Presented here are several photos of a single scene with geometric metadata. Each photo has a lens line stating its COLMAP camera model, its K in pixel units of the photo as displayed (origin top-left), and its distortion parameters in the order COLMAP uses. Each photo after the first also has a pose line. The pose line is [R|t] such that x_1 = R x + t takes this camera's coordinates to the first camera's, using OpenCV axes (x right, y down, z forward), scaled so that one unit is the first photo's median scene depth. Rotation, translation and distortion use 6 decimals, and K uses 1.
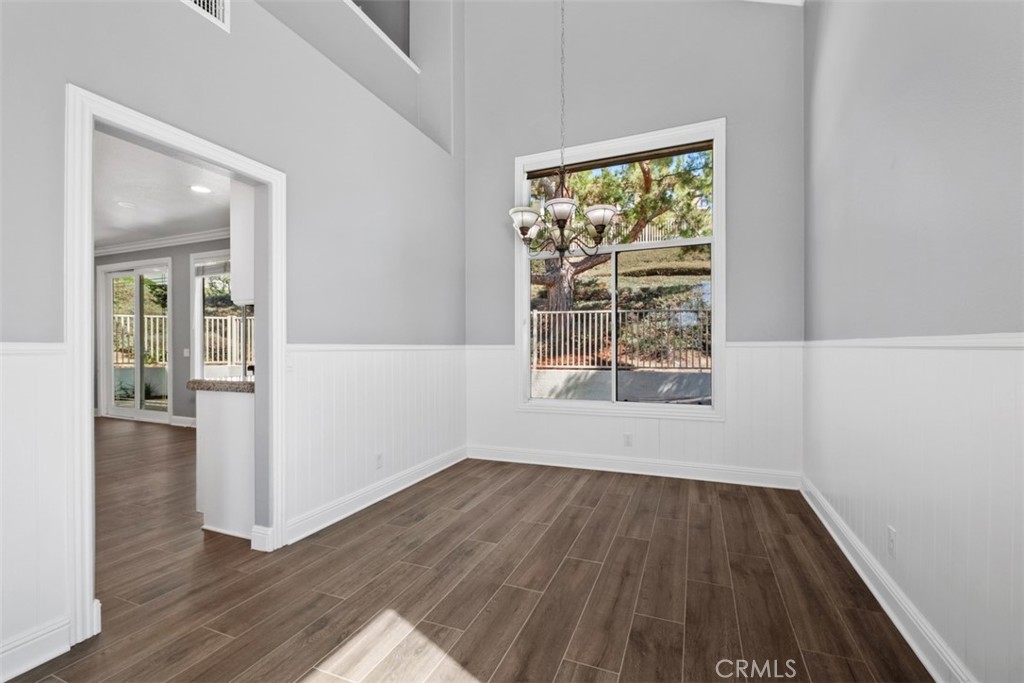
lens RADIAL K [[441.7, 0, 512.3], [0, 441.7, 348.5], [0, 0, 1]] dist [0.001563, -0.005059]
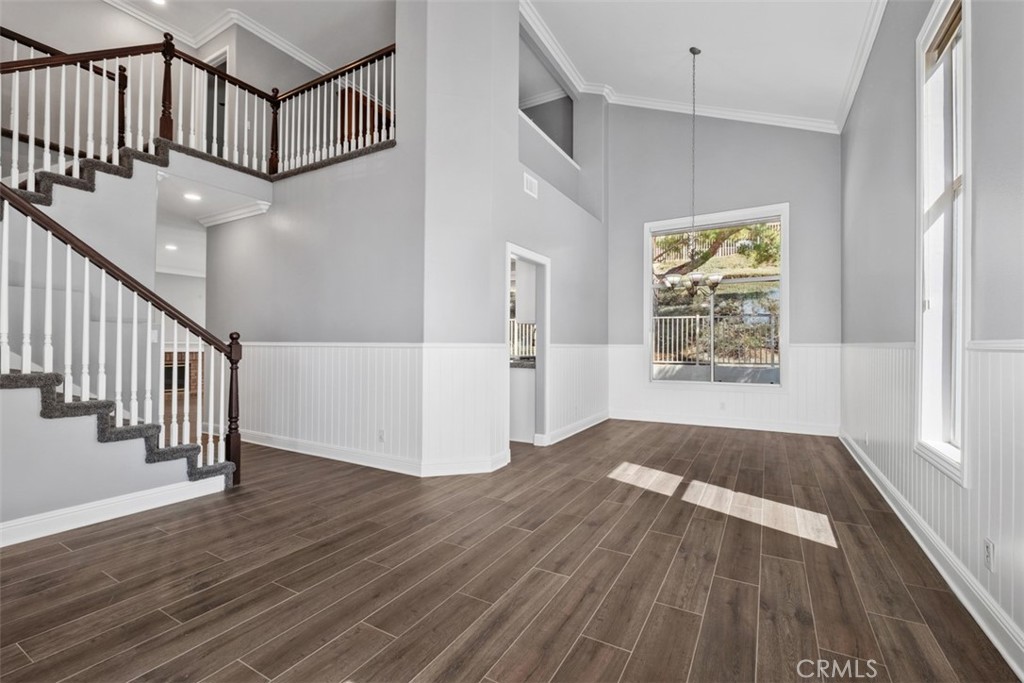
lens RADIAL K [[441.7, 0, 516.3], [0, 441.7, 342.5], [0, 0, 1]] dist [0.001563, -0.005059]
pose [[0.992060, 0.003626, -0.125712, -0.338603], [-0.004920, 0.999938, -0.009983, 0.002993], [0.125668, 0.010522, 0.992016, -0.814568]]
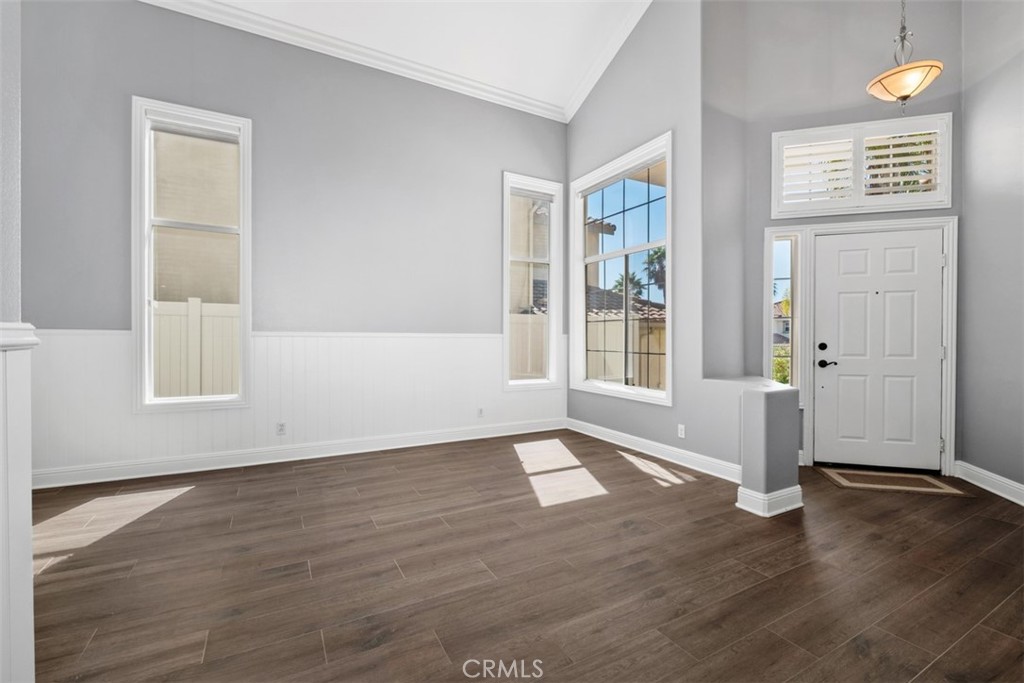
lens RADIAL K [[441.7, 0, 515.6], [0, 441.7, 340.8], [0, 0, 1]] dist [0.001563, -0.005059]
pose [[-0.778716, -0.010464, 0.627289, -1.125187], [-0.000995, 0.999880, 0.015443, -0.001206], [-0.627376, 0.011402, -0.778633, 0.401044]]
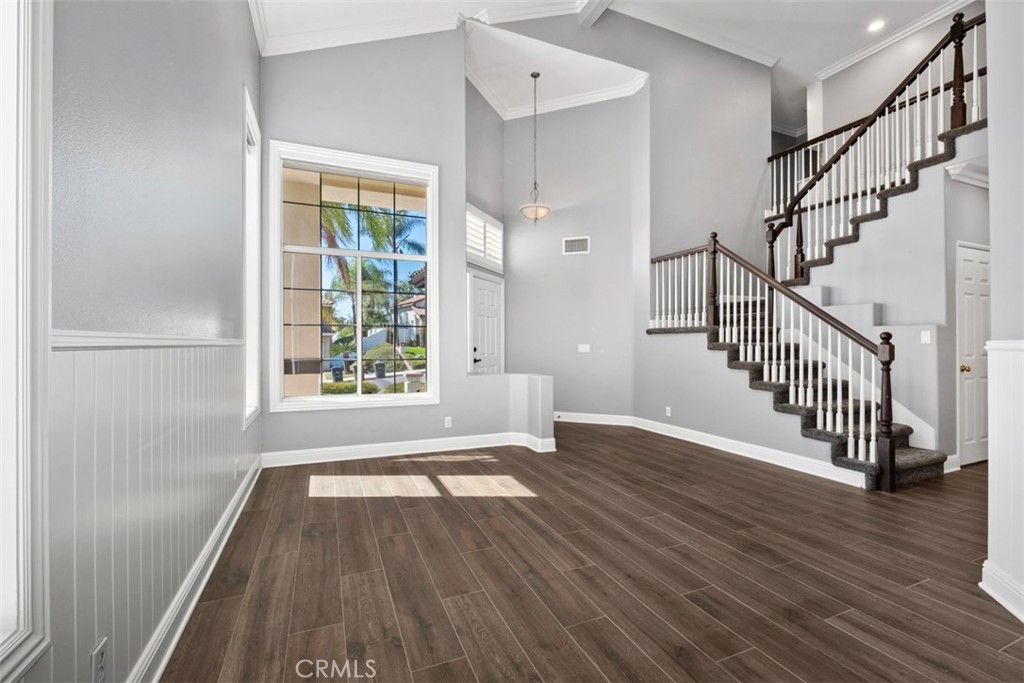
lens RADIAL K [[441.7, 0, 508.6], [0, 441.7, 347.0], [0, 0, 1]] dist [0.001563, -0.005059]
pose [[-0.703911, 0.004051, -0.710277, 0.219452], [-0.005800, 0.999918, 0.011450, -0.000602], [0.710265, 0.012179, -0.703829, 0.327666]]
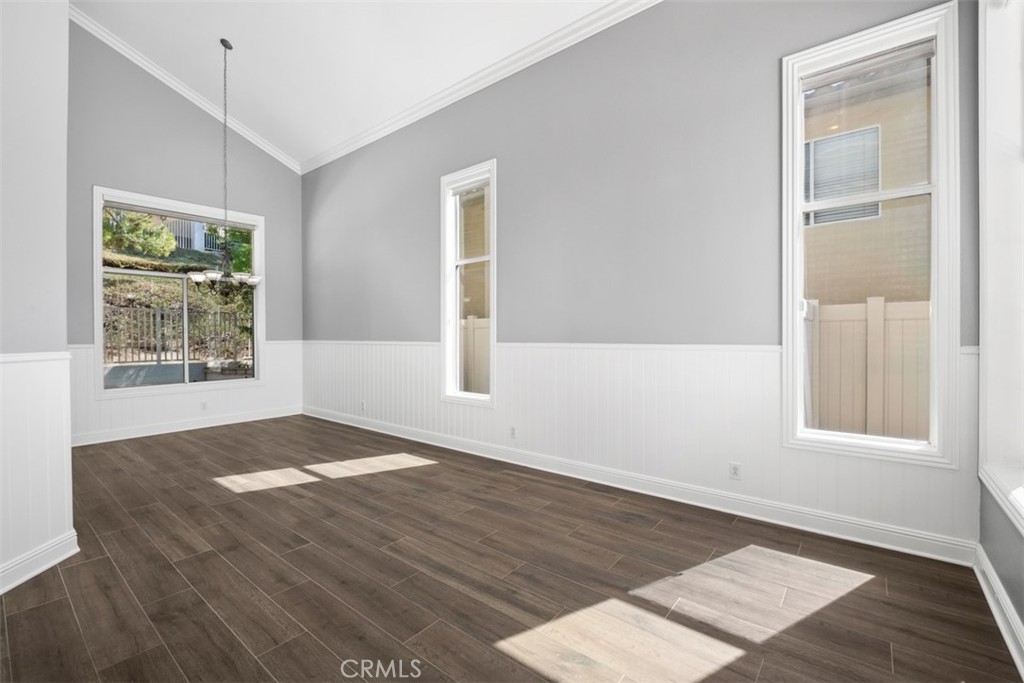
lens RADIAL K [[441.7, 0, 509.7], [0, 441.7, 334.5], [0, 0, 1]] dist [0.001563, -0.005059]
pose [[0.289818, 0.001138, 0.957081, -1.118402], [0.010210, 0.999939, -0.004280, -0.025686], [-0.957027, 0.011012, 0.289788, -0.557304]]
